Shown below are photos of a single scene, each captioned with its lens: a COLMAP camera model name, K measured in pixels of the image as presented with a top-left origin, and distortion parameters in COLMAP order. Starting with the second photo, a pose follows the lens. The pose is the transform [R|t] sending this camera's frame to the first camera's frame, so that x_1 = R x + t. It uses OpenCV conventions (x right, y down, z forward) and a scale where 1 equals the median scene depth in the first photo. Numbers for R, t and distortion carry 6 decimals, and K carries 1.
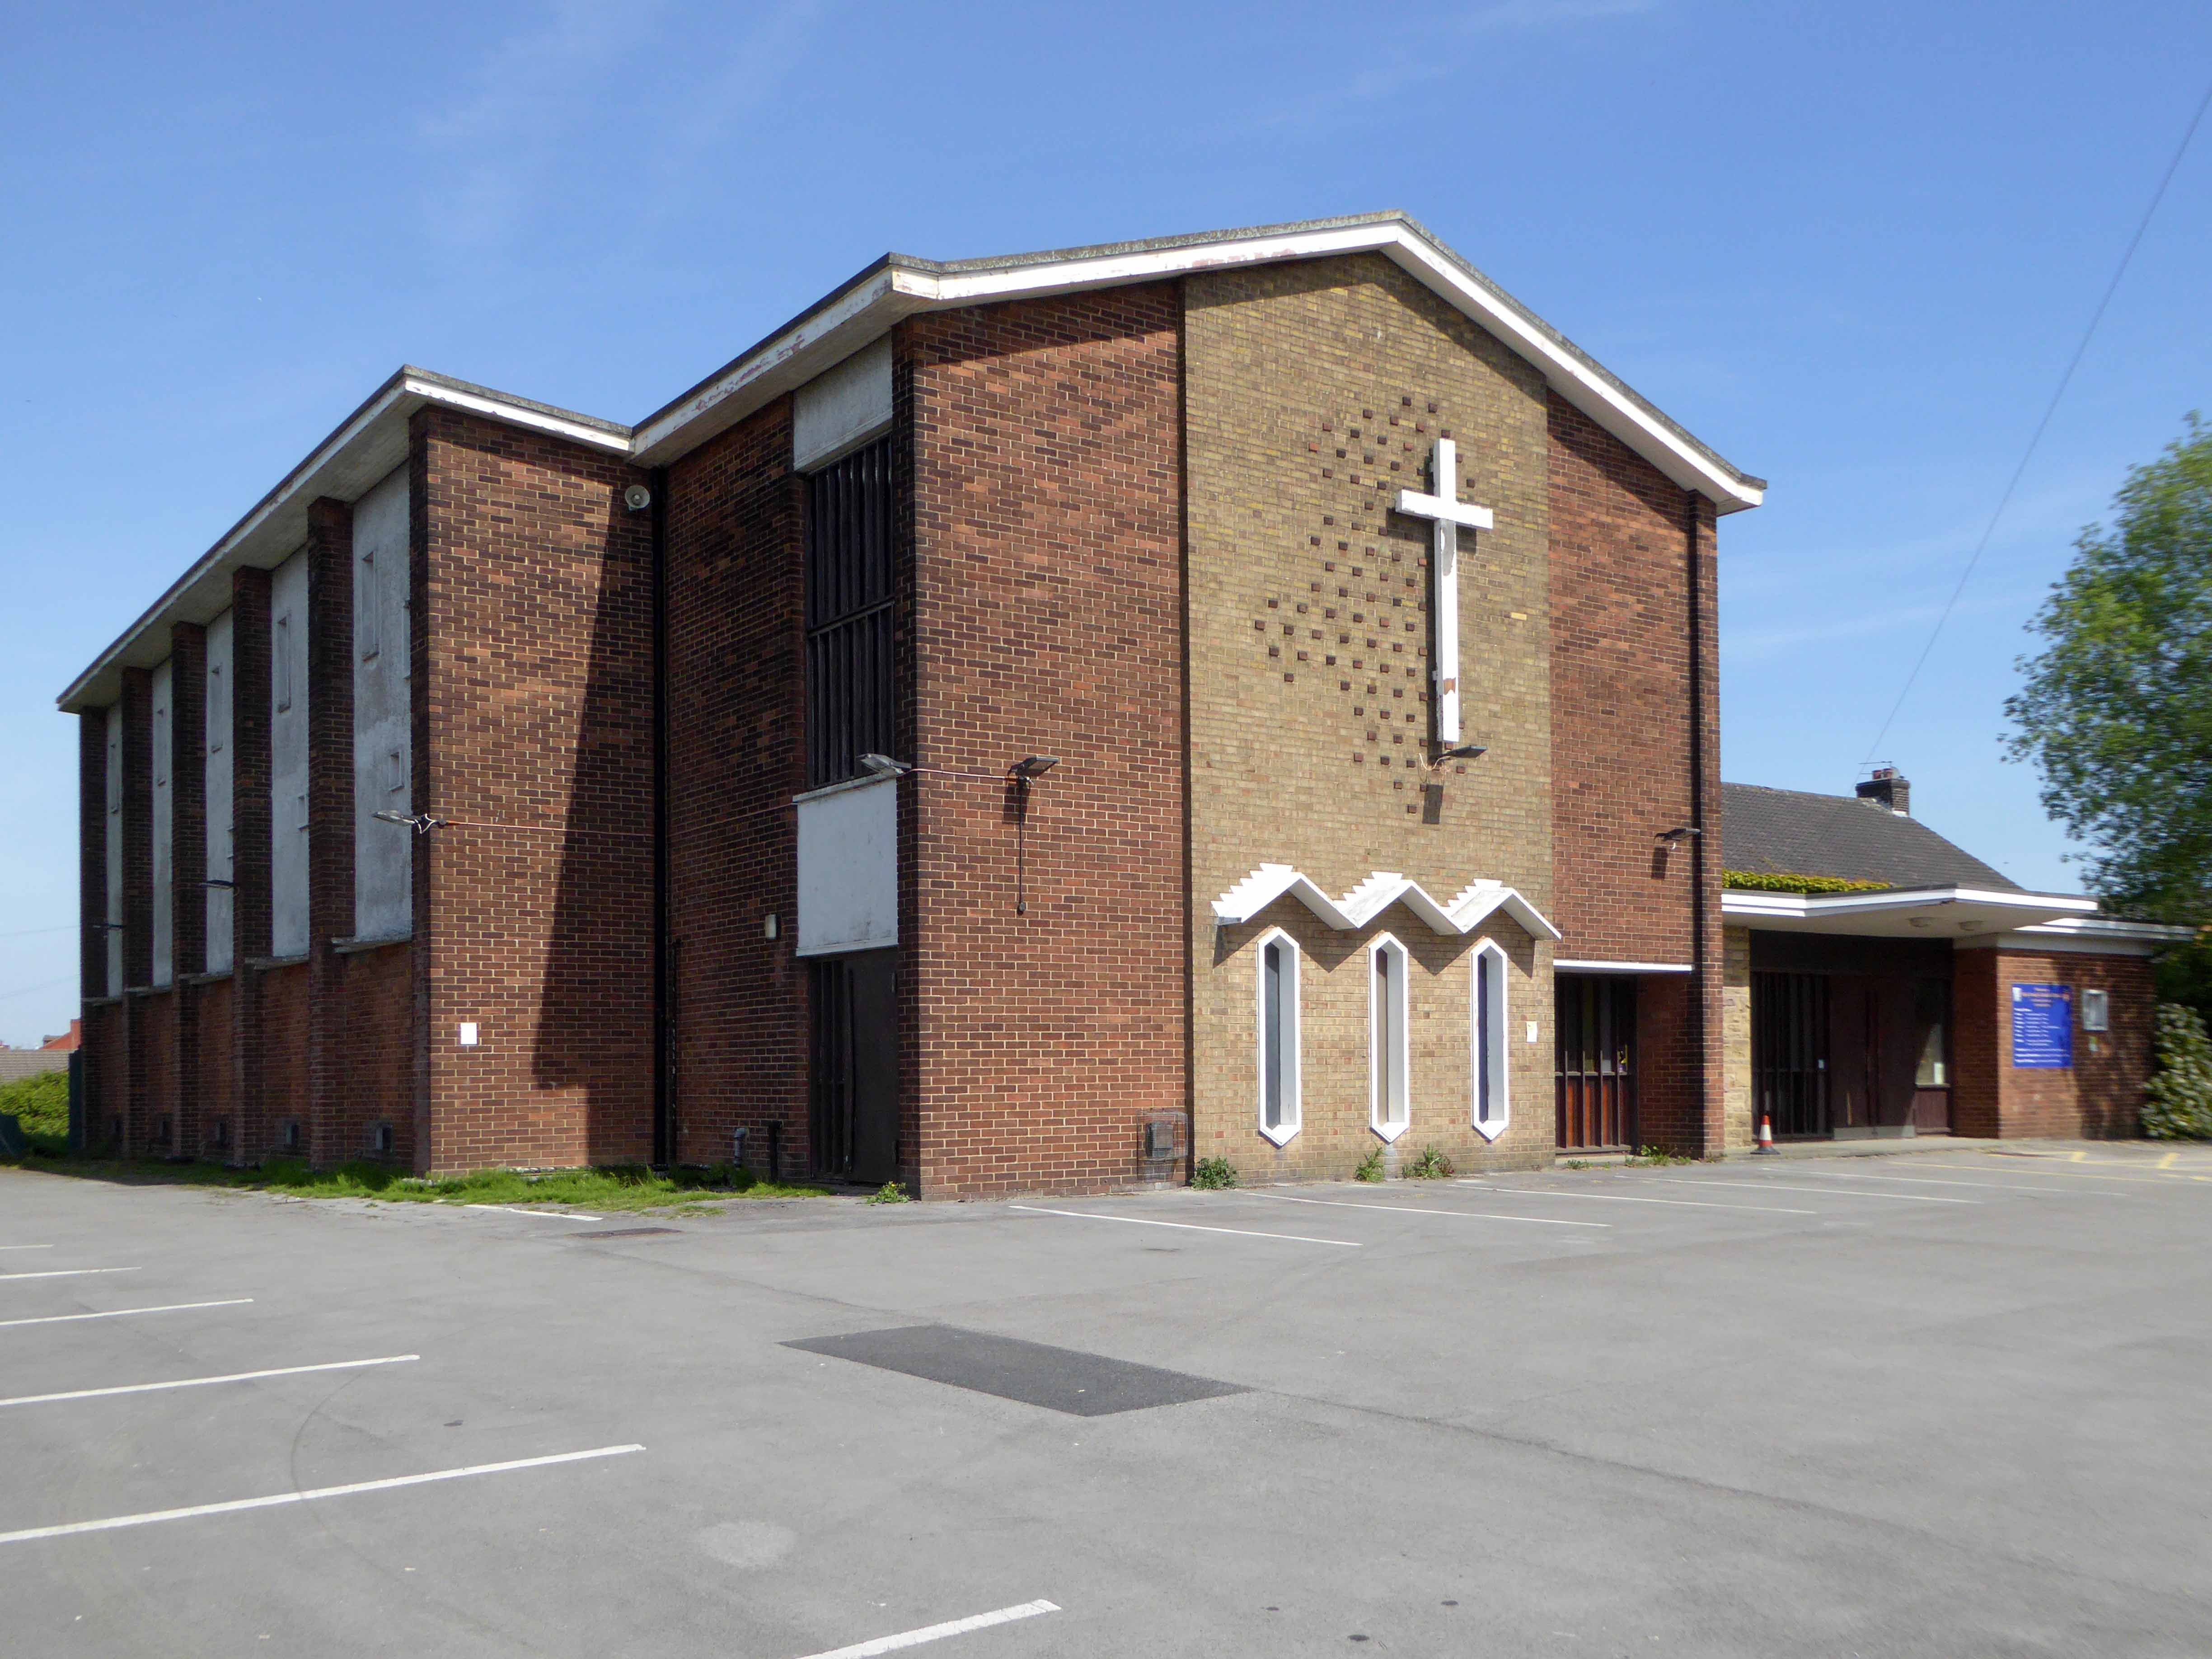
lens RADIAL K [[1905.5, 0, 1111.9], [0, 1905.5, 1036.4], [0, 0, 1]] dist [0.000944, 0.002846]
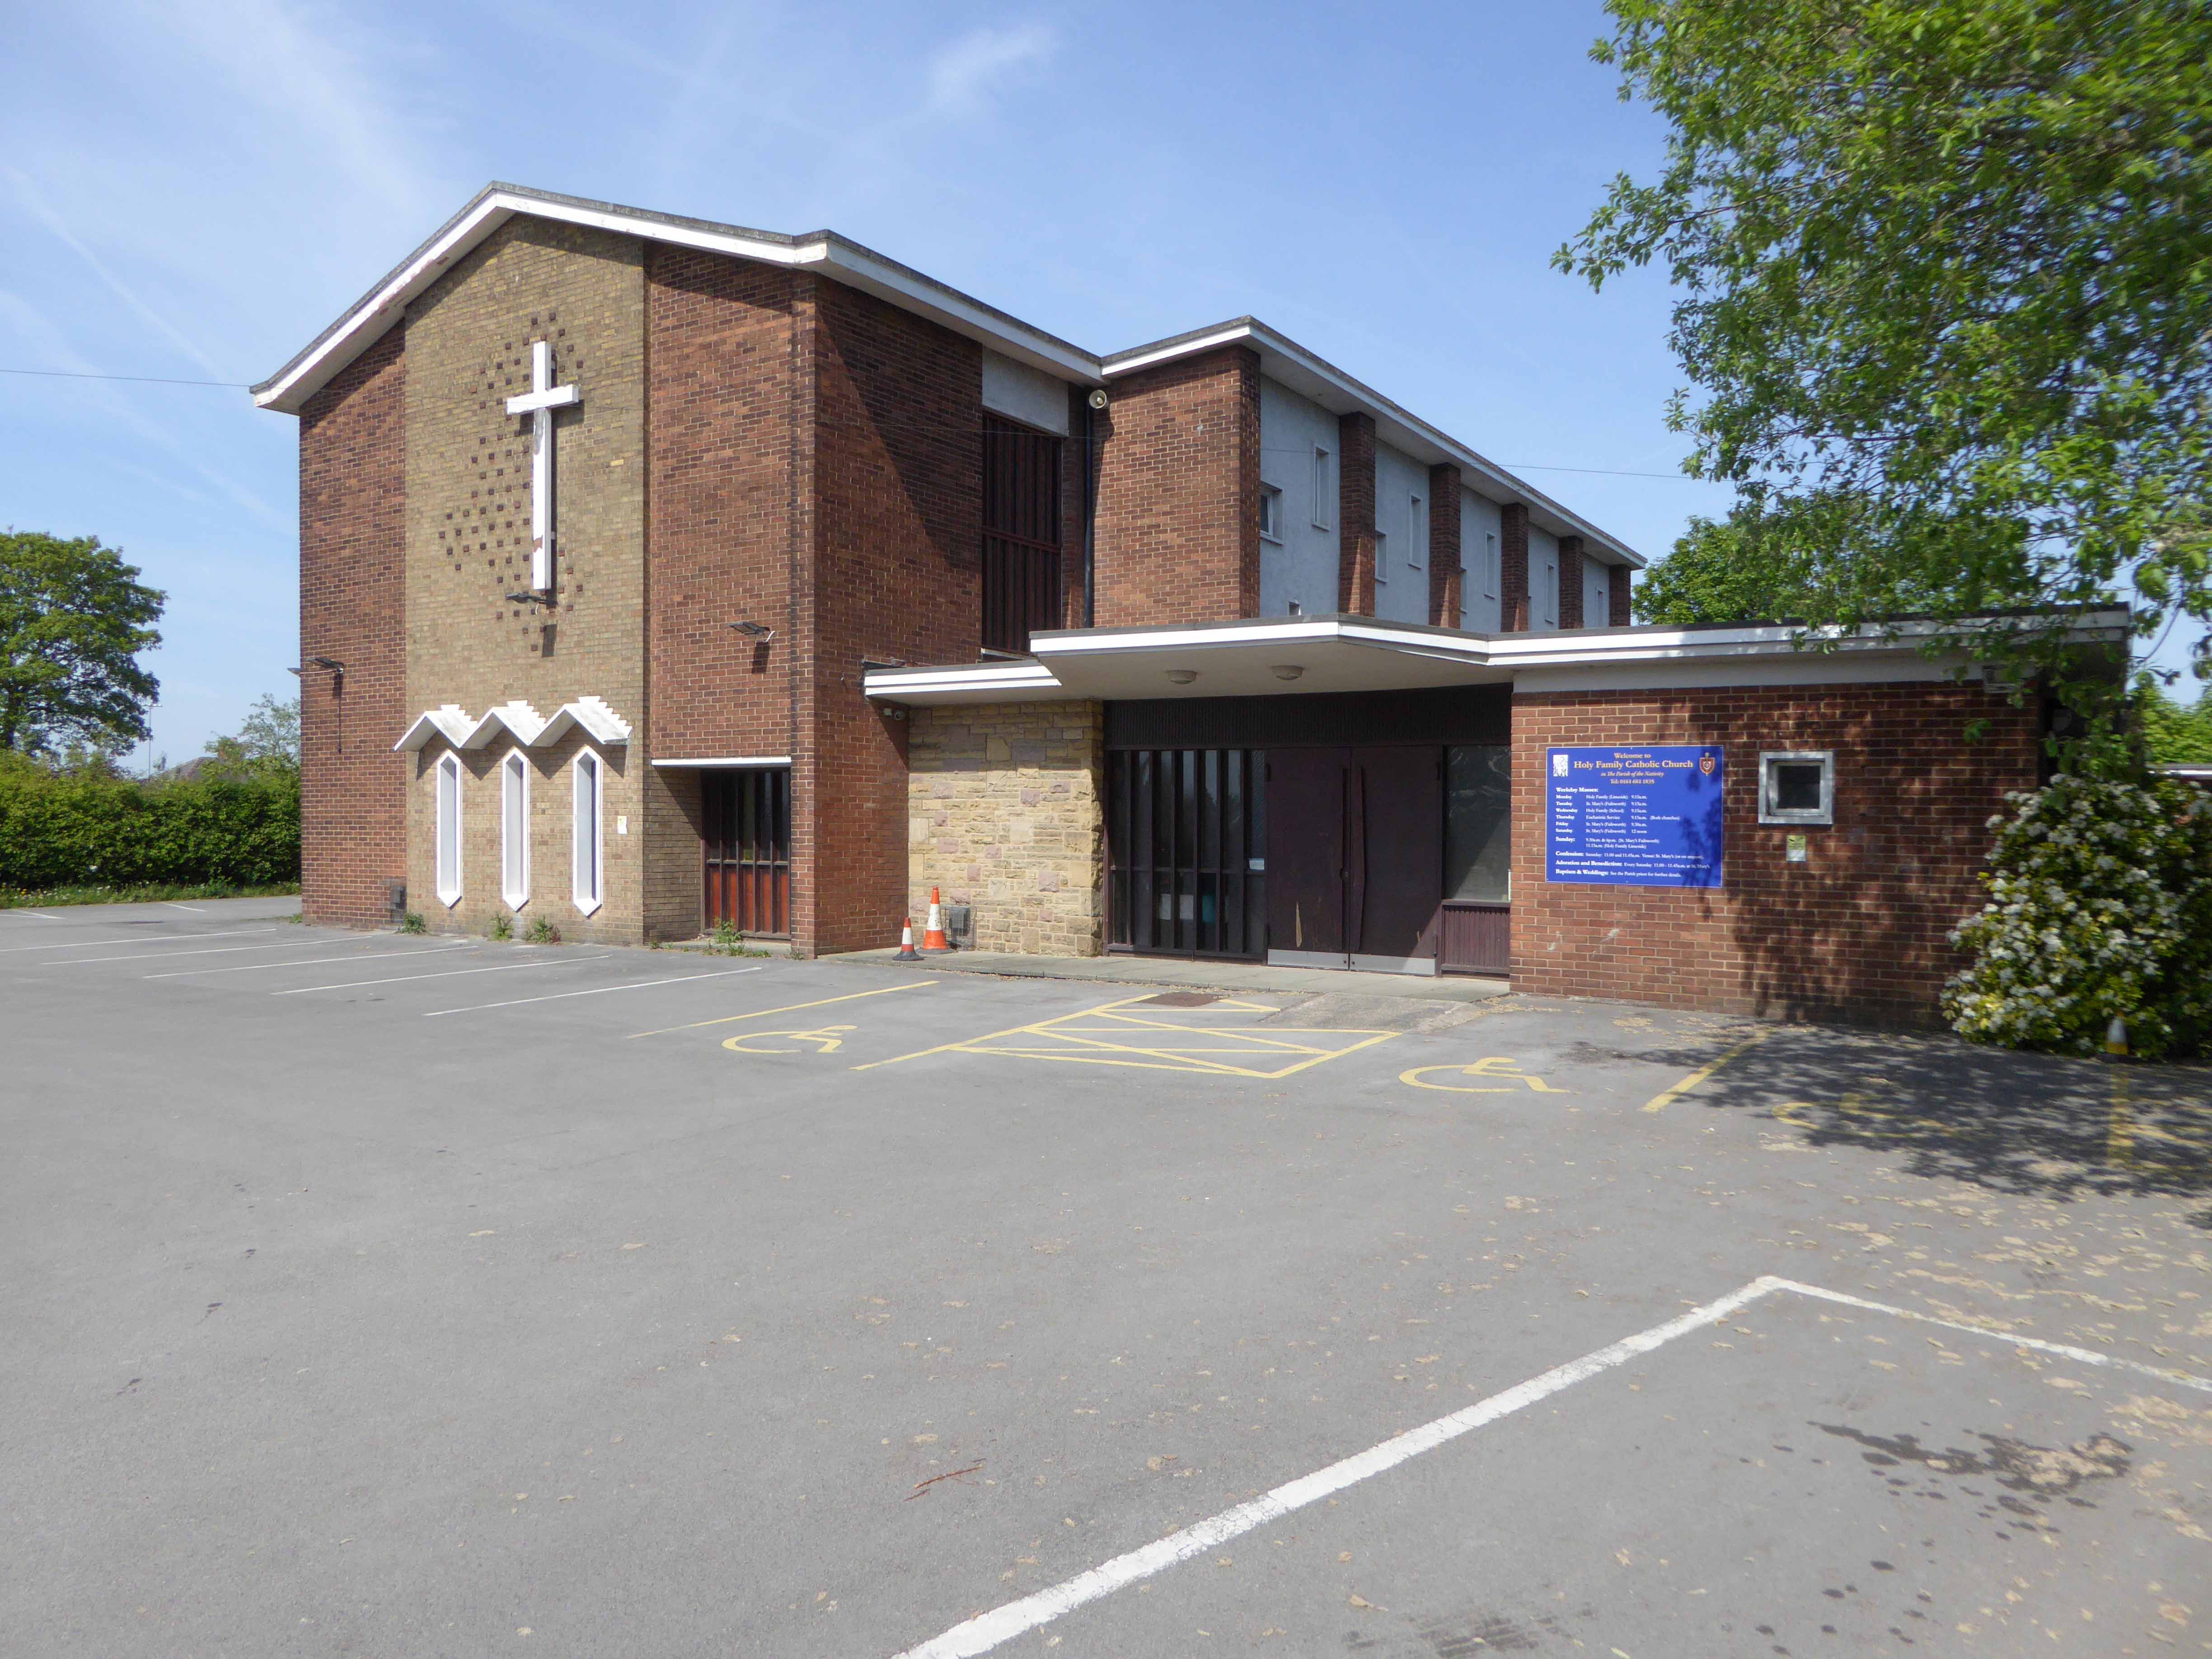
lens RADIAL K [[1541.2, 0, 1106.0], [0, 1541.2, 829.5], [0, 0, 1]] dist [-0.003575, 0.000697]
pose [[0.400177, 0.012587, -0.916352, 1.239672], [0.010203, 0.999783, 0.018189, -0.014092], [0.916381, -0.016628, 0.399961, 0.936767]]
